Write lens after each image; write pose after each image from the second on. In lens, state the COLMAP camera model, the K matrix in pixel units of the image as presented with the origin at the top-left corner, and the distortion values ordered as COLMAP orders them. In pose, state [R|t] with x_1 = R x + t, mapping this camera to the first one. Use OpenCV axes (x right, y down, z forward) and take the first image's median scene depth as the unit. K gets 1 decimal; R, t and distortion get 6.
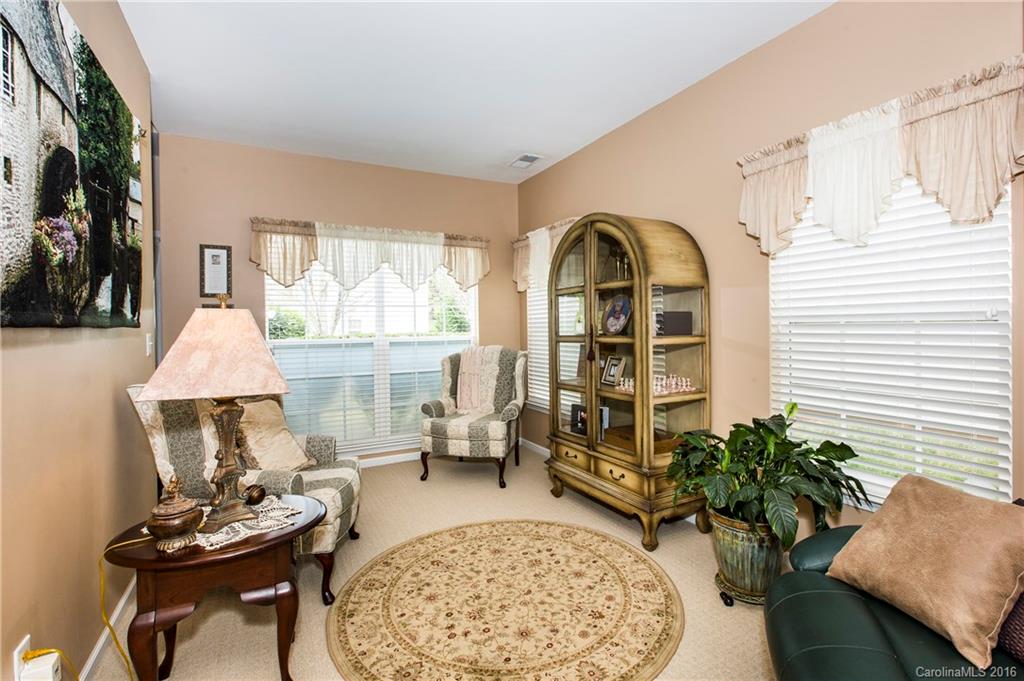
lens RADIAL K [[466.4, 0, 525.0], [0, 466.4, 323.4], [0, 0, 1]] dist [-0.000536, -0.000485]
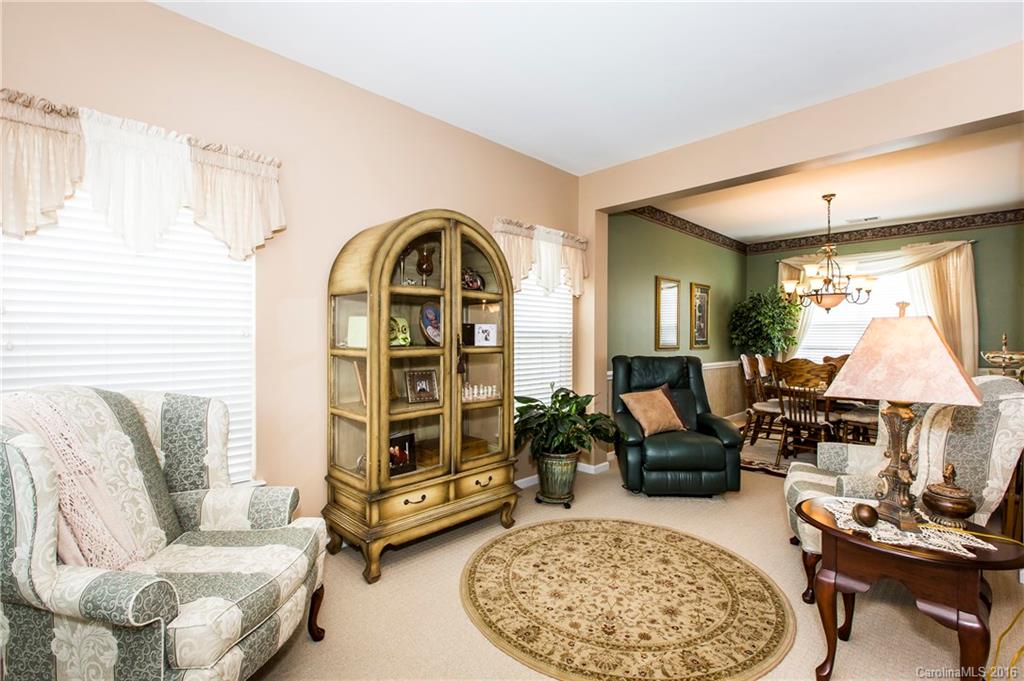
lens RADIAL K [[466.4, 0, 512.8], [0, 466.4, 342.4], [0, 0, 1]] dist [-0.000536, -0.000485]
pose [[-0.269847, 0.003425, 0.962897, -0.835535], [-0.003445, 0.999984, -0.004522, 0.023631], [-0.962897, -0.004538, -0.269830, 1.255558]]
